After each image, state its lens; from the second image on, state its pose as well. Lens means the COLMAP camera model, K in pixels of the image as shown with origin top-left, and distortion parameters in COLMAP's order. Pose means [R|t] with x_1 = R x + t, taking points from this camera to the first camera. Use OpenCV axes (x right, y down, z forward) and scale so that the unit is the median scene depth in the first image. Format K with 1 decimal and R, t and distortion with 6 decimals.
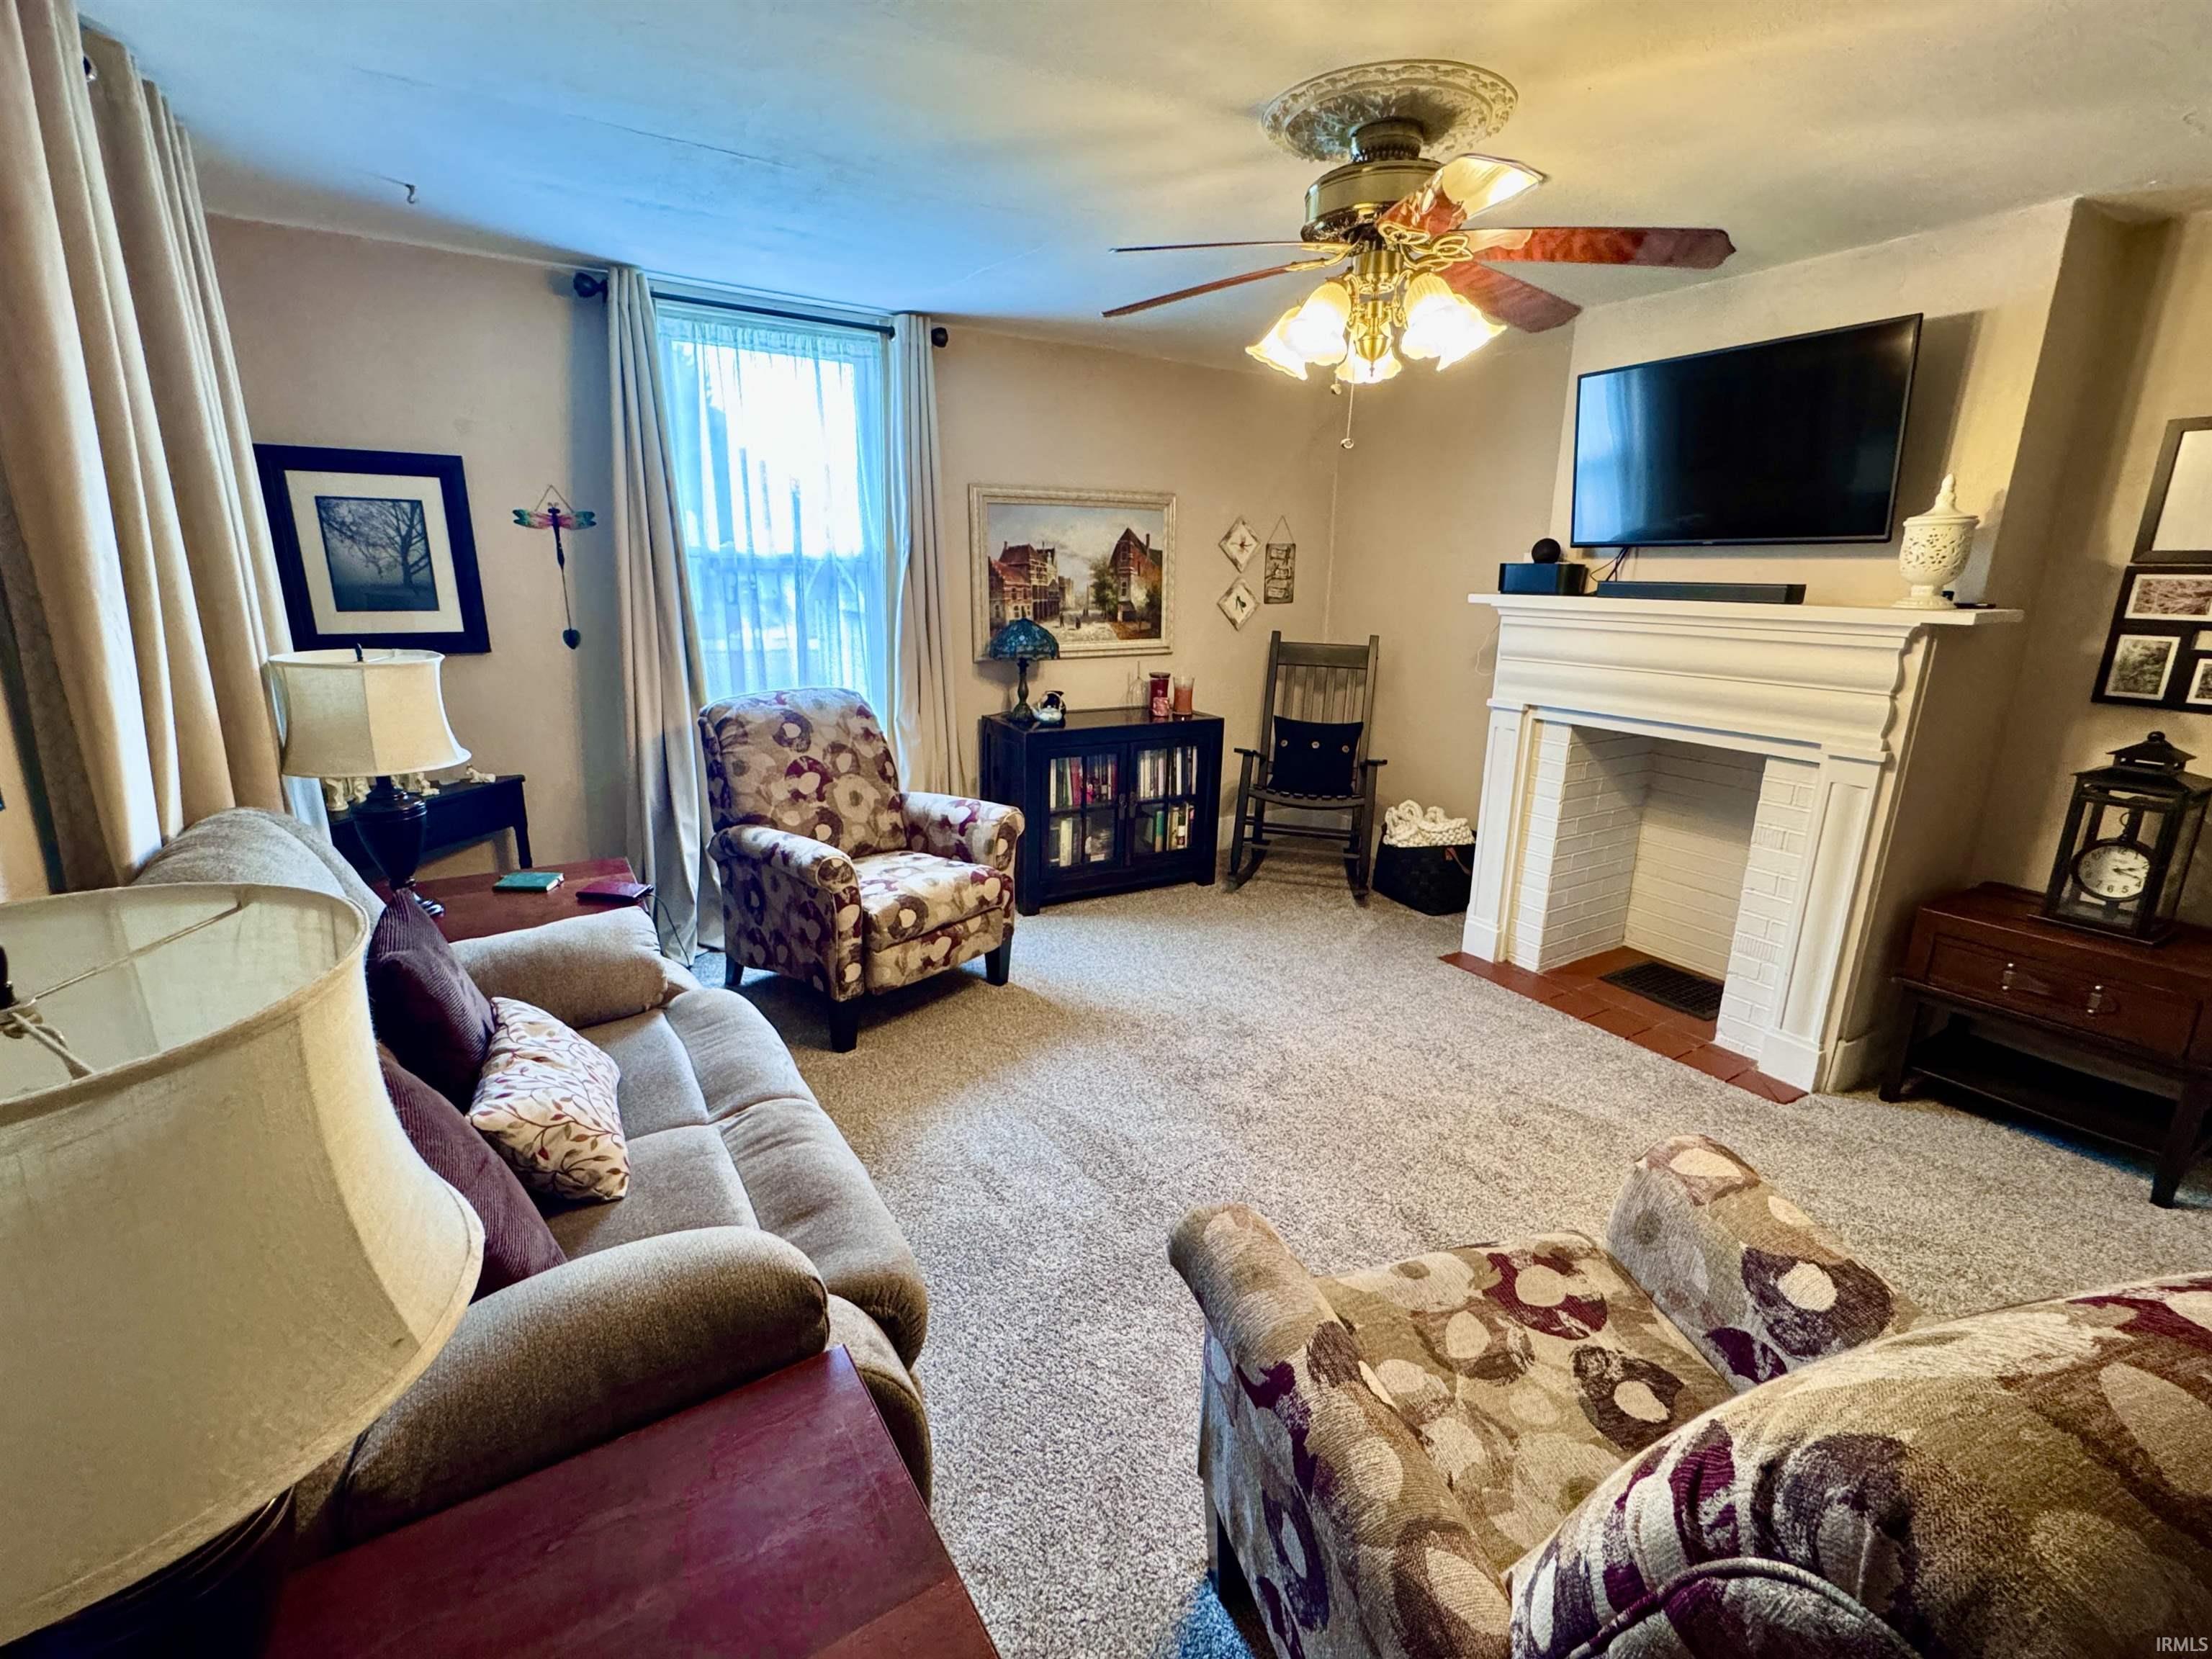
lens RADIAL K [[964.8, 0, 1104.7], [0, 964.8, 825.3], [0, 0, 1]] dist [-0.001380, -0.000550]
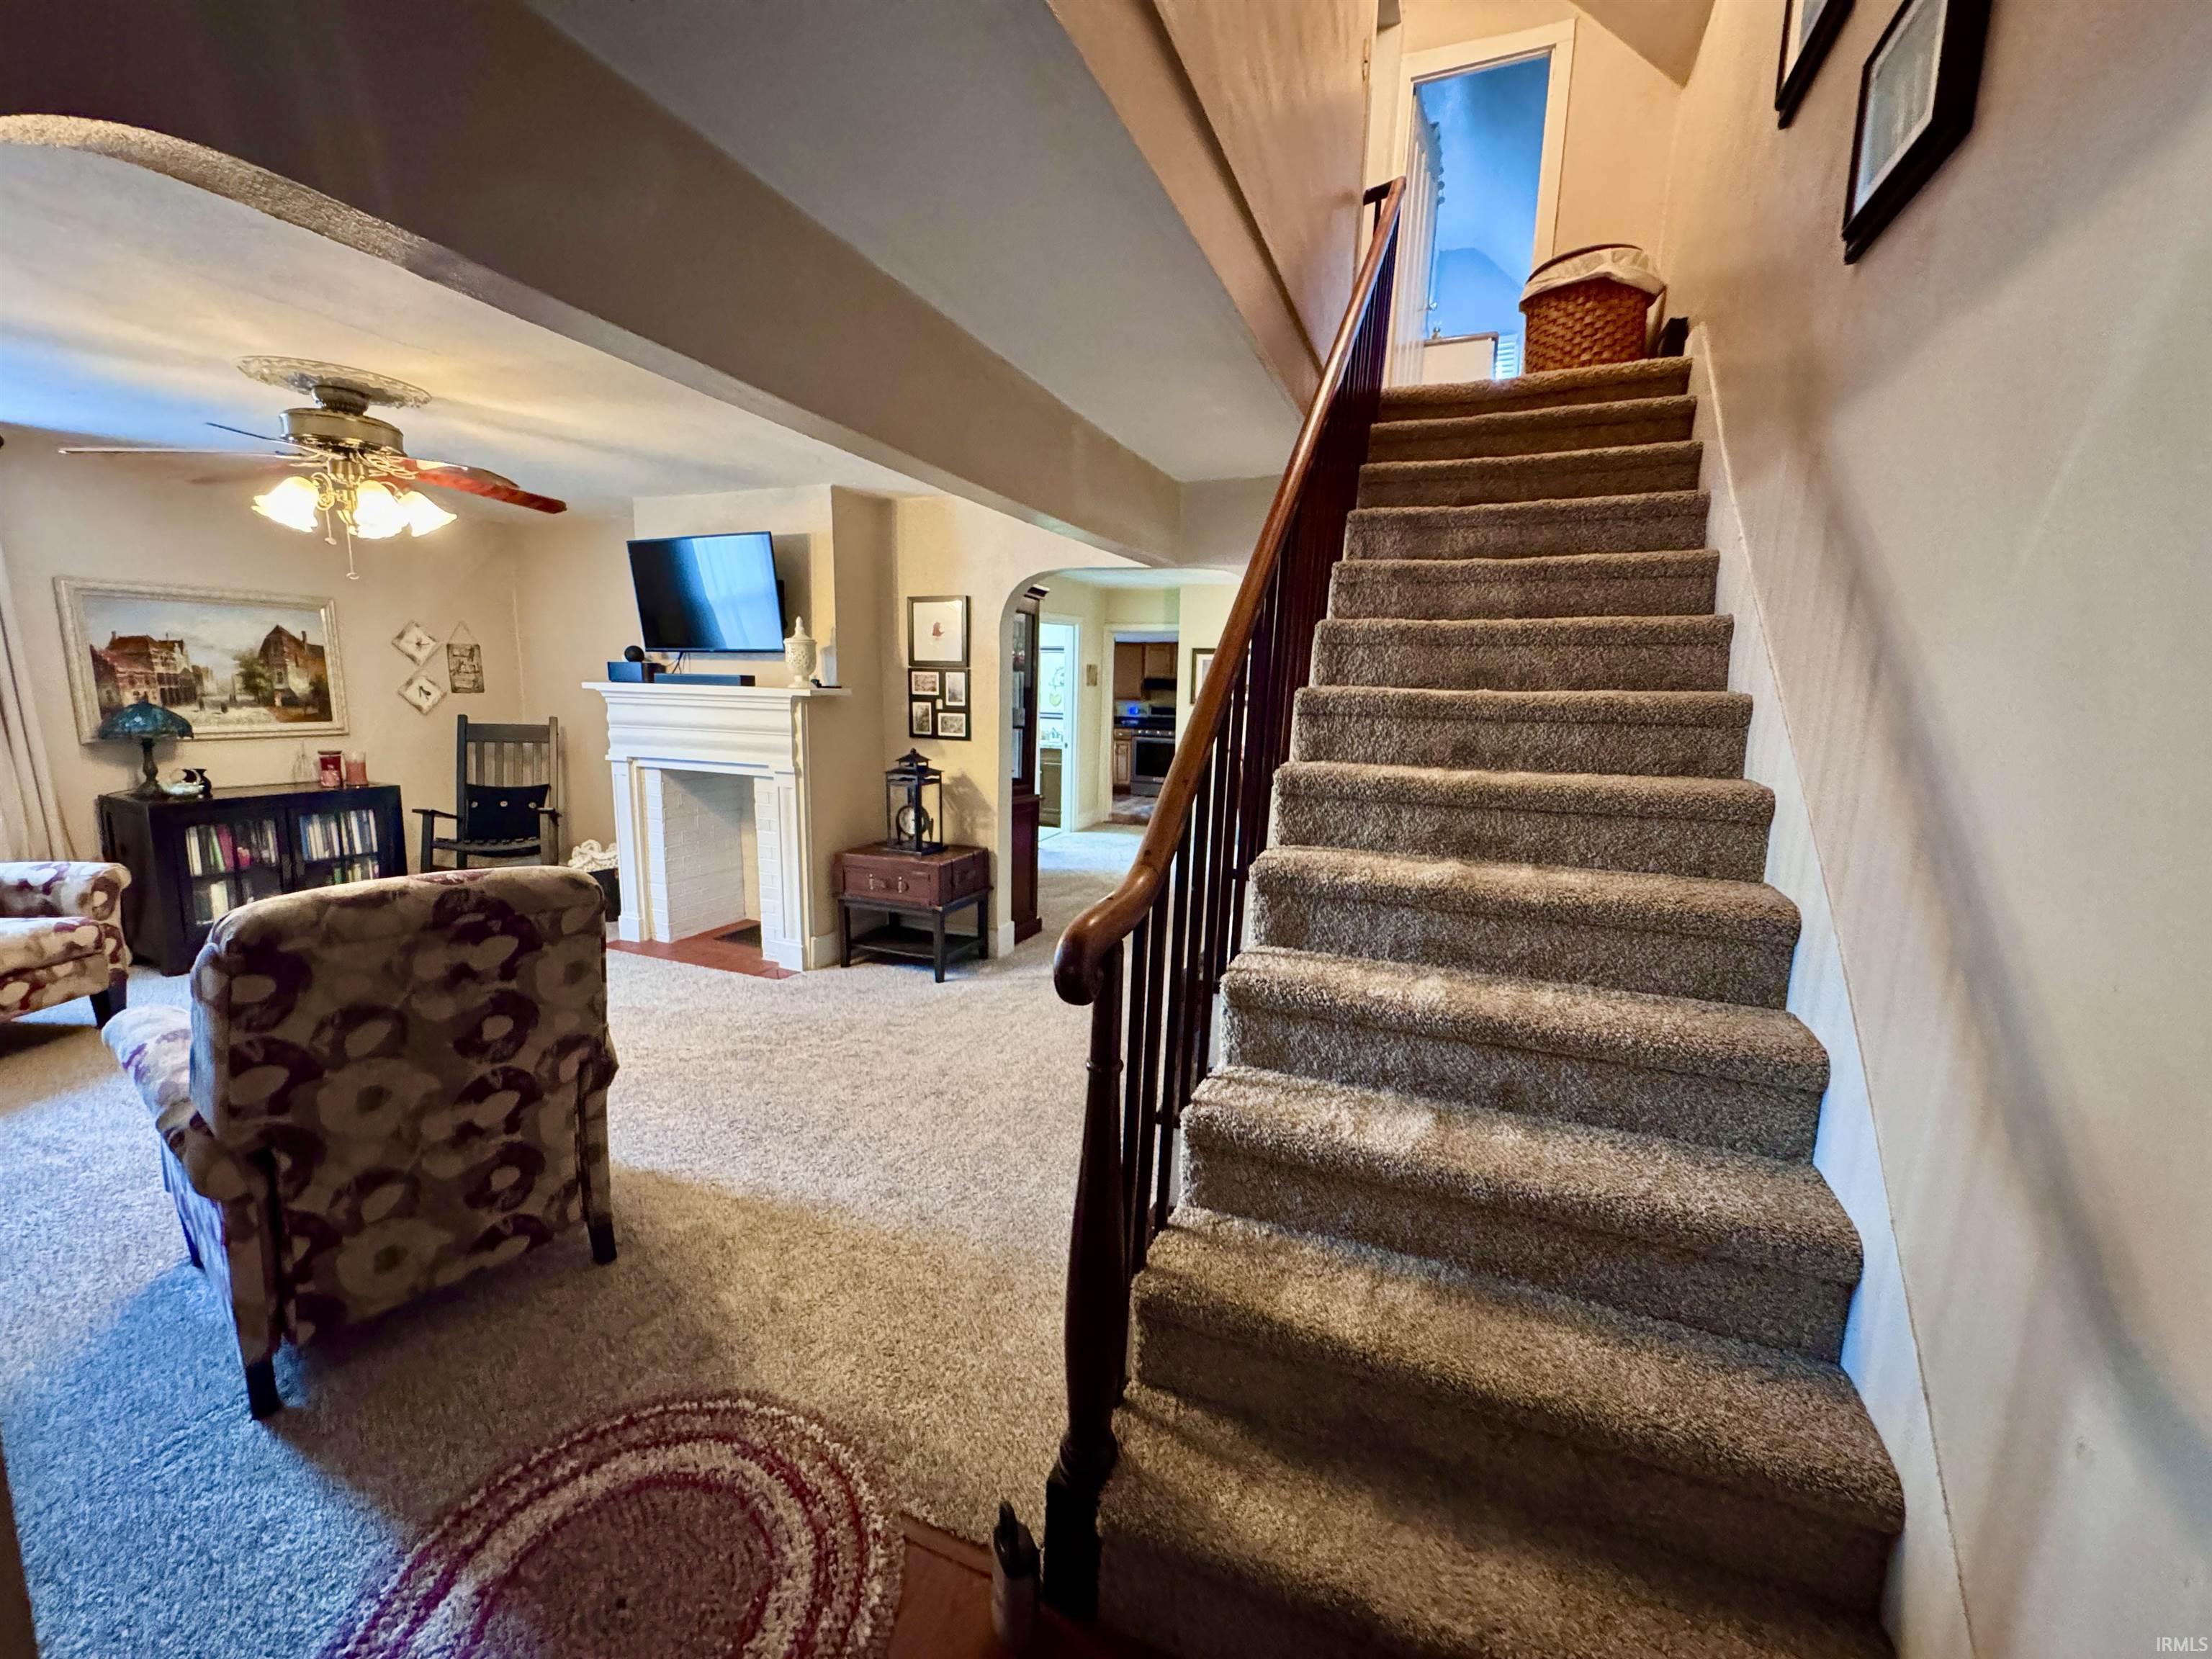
lens RADIAL K [[884.7, 0, 1104.6], [0, 884.7, 827.1], [0, 0, 1]] dist [-0.001221, -0.000290]
pose [[0.801185, -0.085579, 0.592266, 0.225684], [0.139783, 0.989105, -0.046170, 0.149014], [-0.581862, 0.119780, 0.804419, -0.502682]]
